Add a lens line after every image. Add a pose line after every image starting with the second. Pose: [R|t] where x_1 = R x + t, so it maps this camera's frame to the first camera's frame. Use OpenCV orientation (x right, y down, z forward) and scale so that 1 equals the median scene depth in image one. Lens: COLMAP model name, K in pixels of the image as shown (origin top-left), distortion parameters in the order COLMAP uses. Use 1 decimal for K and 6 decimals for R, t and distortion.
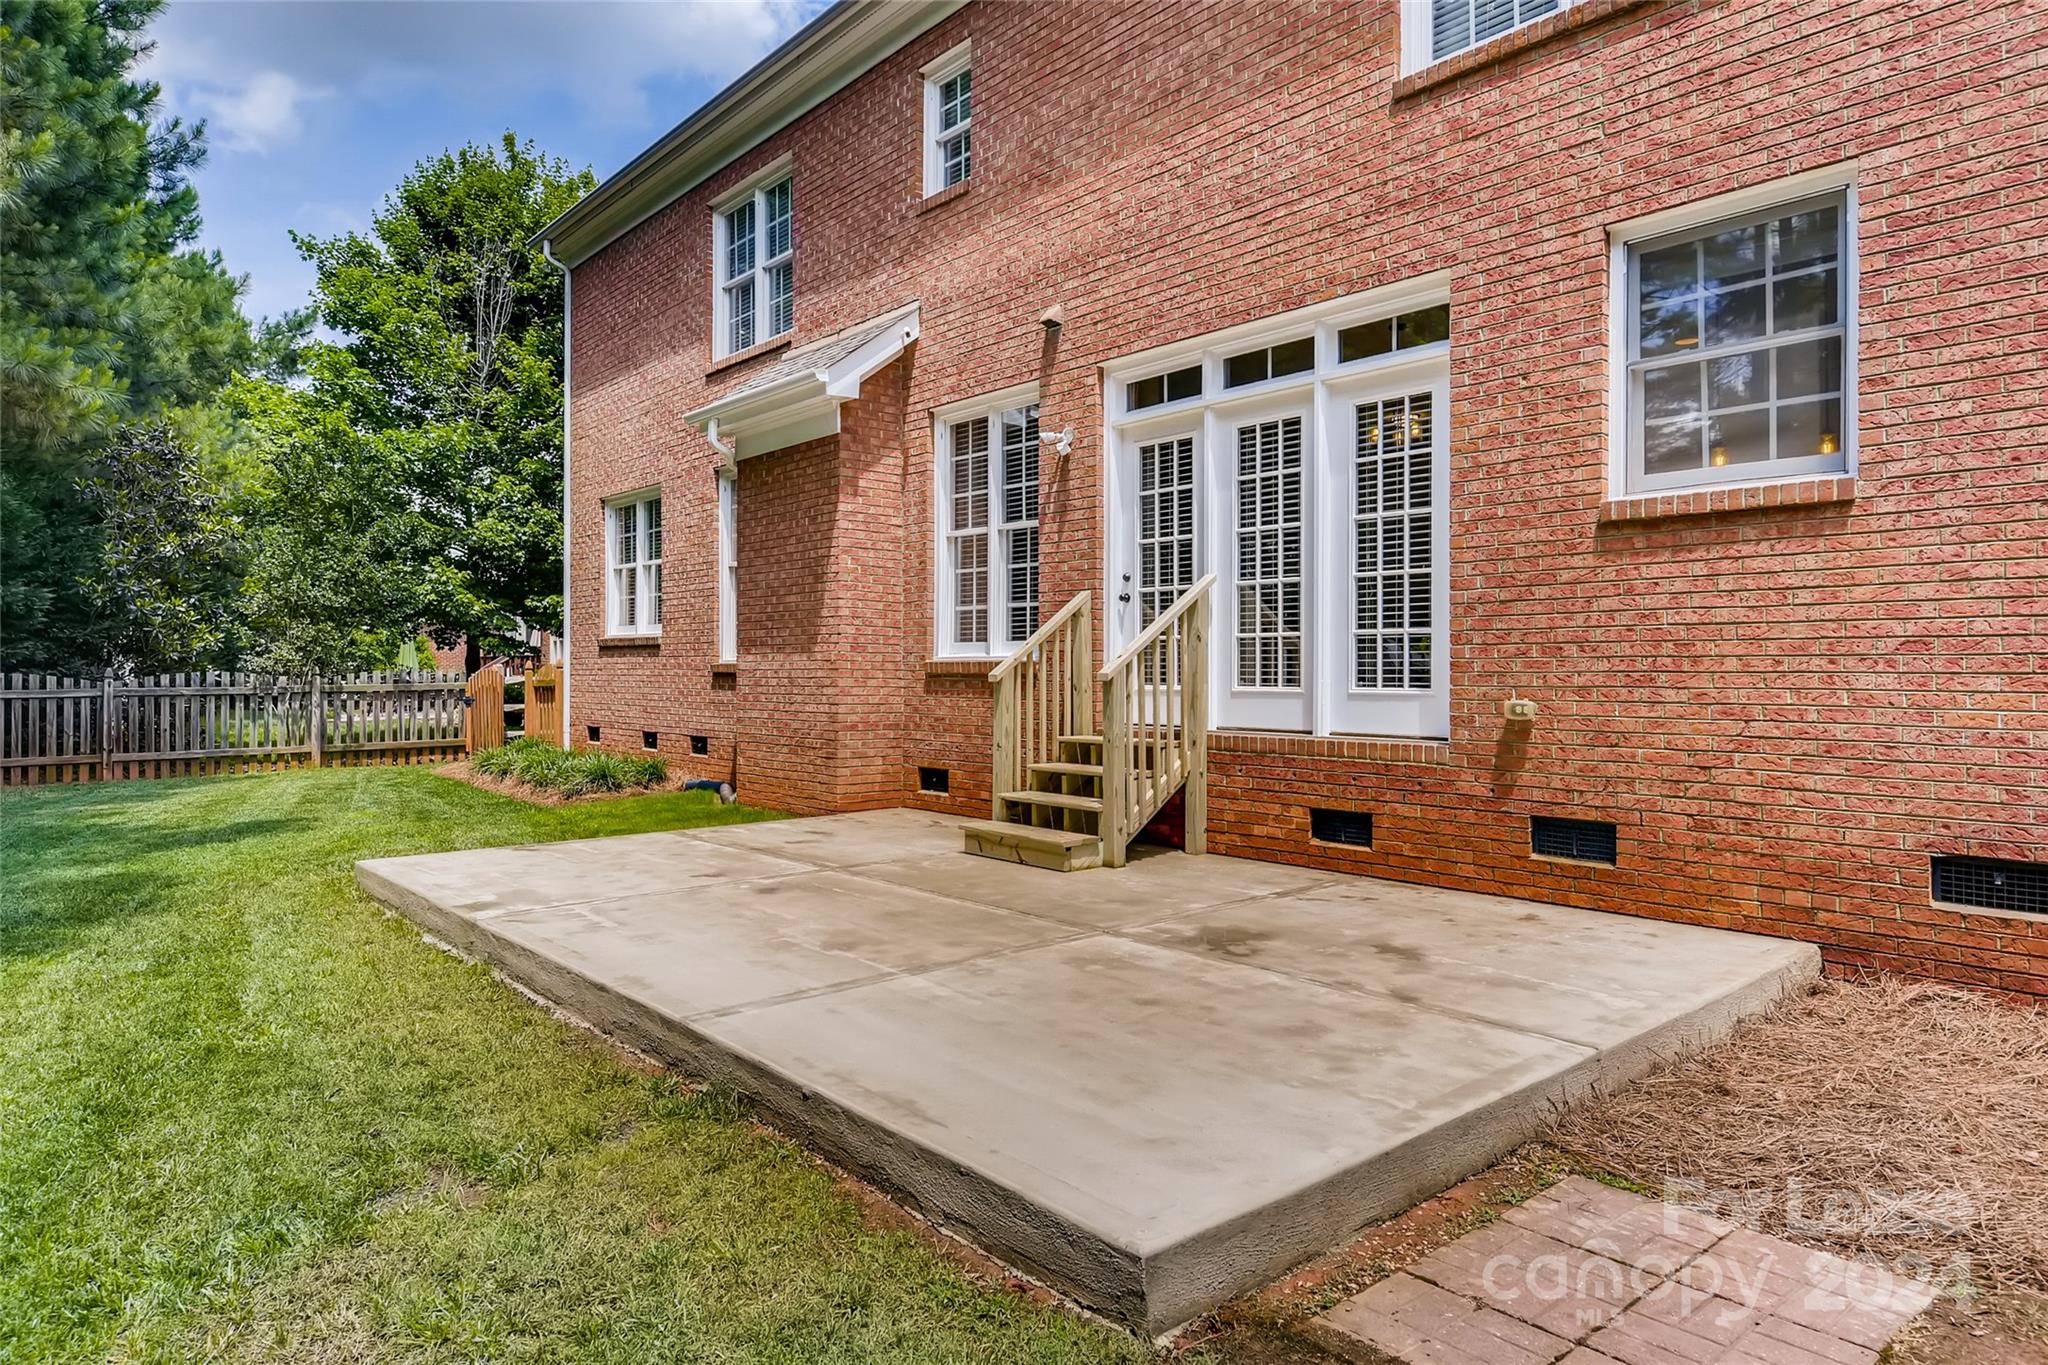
lens RADIAL K [[1234.1, 0, 1024.0], [0, 1234.1, 682.5], [0, 0, 1]] dist [-0.000886, -0.000265]
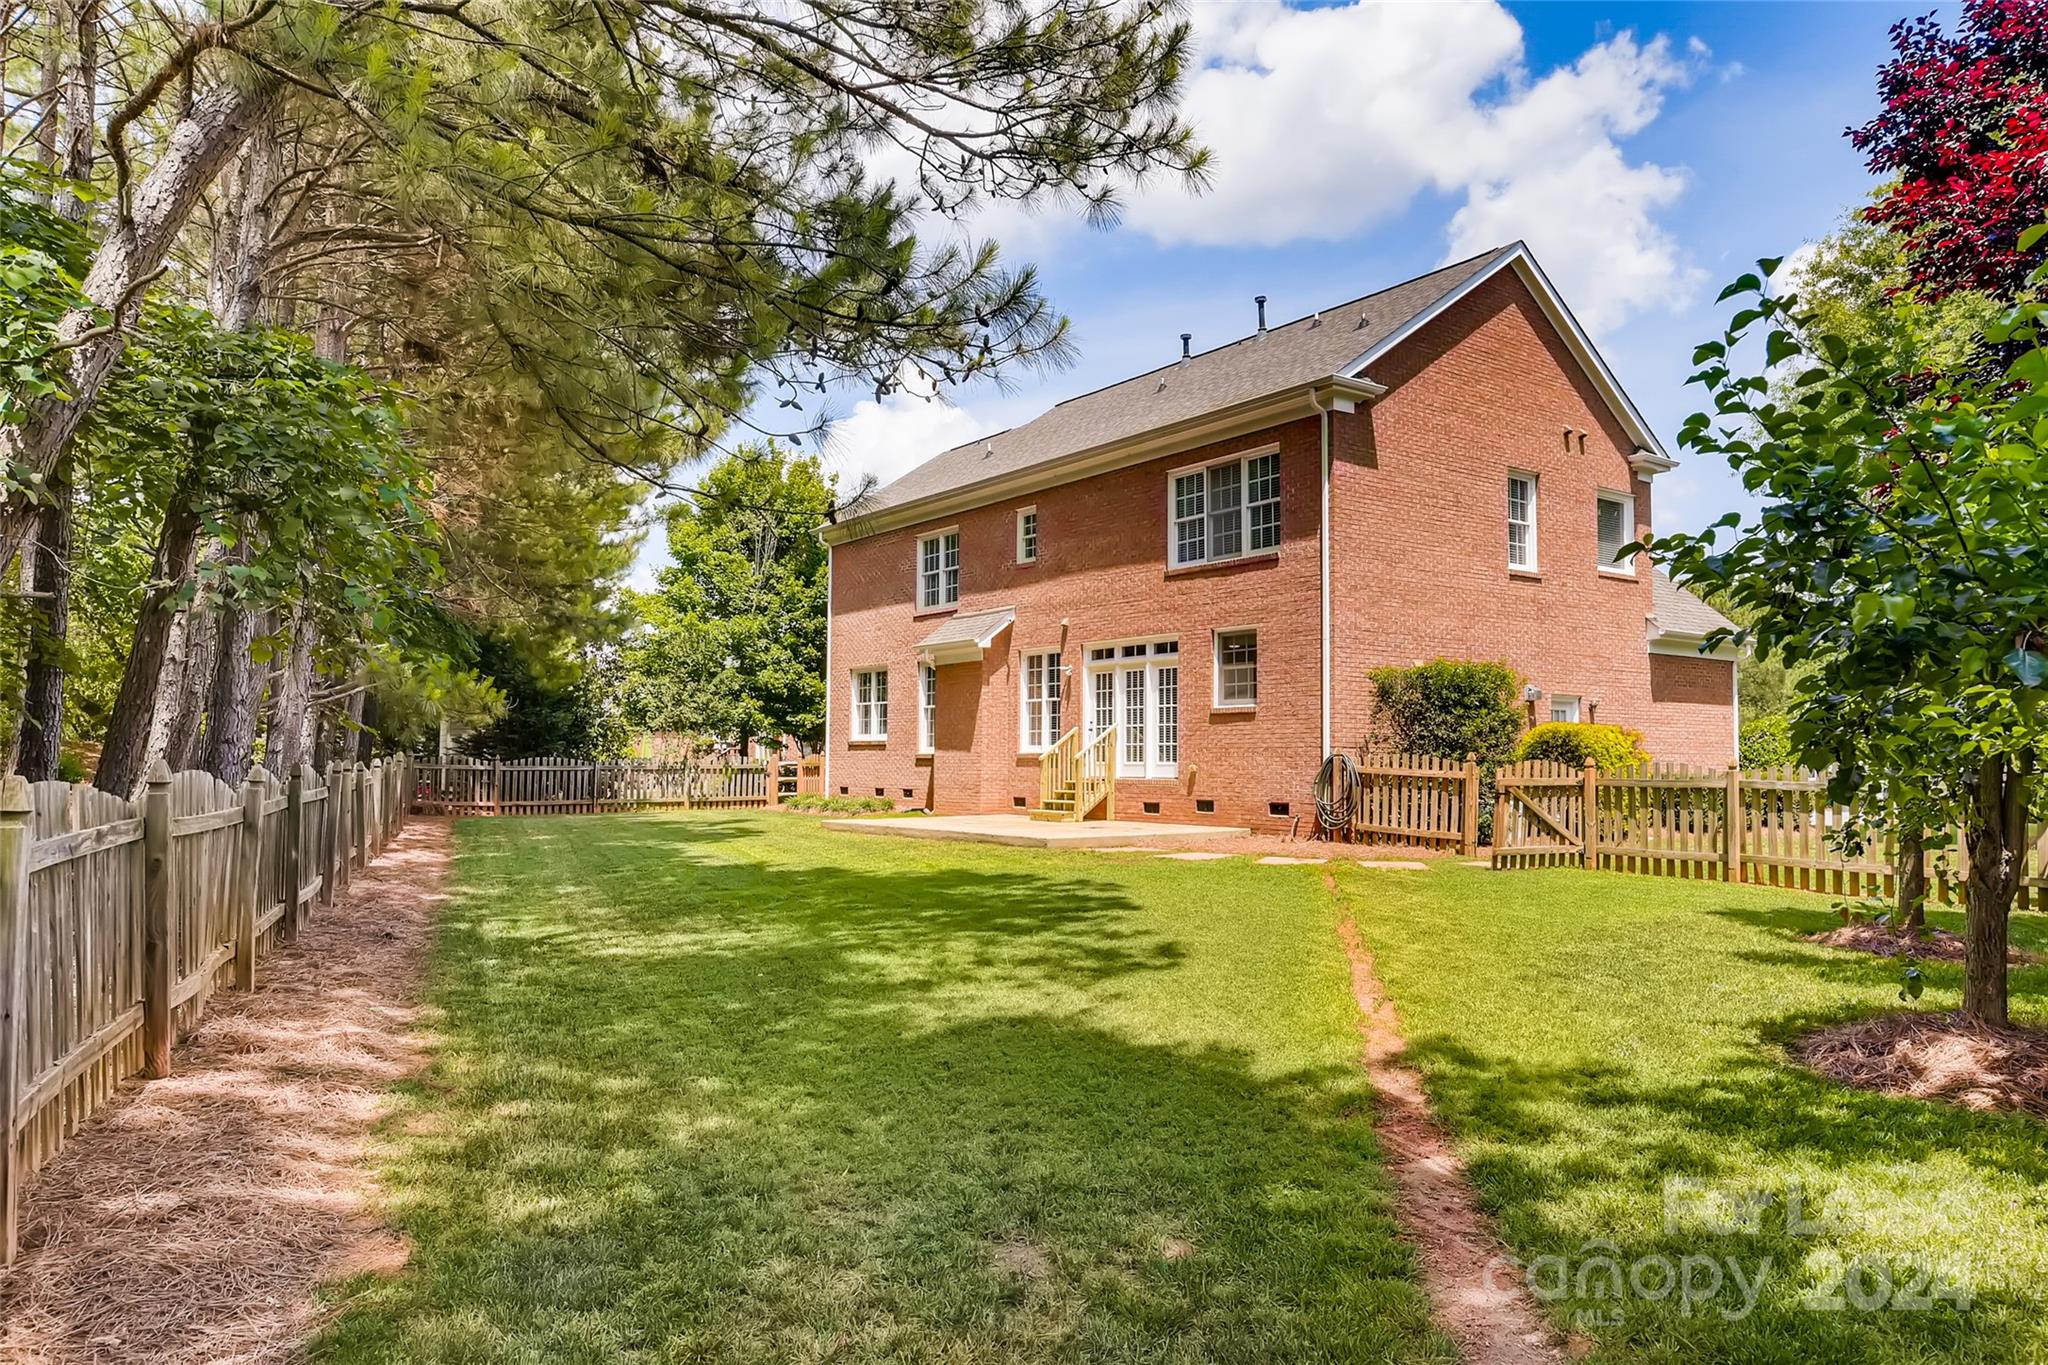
lens RADIAL K [[1363.9, 0, 1024.0], [0, 1363.9, 682.5], [0, 0, 1]] dist [0.002178, 0.000010]
pose [[0.997133, 0.000873, -0.075668, 0.139814], [-0.006266, 0.997451, -0.071073, 0.035101], [0.075413, 0.071344, 0.994597, -1.698877]]
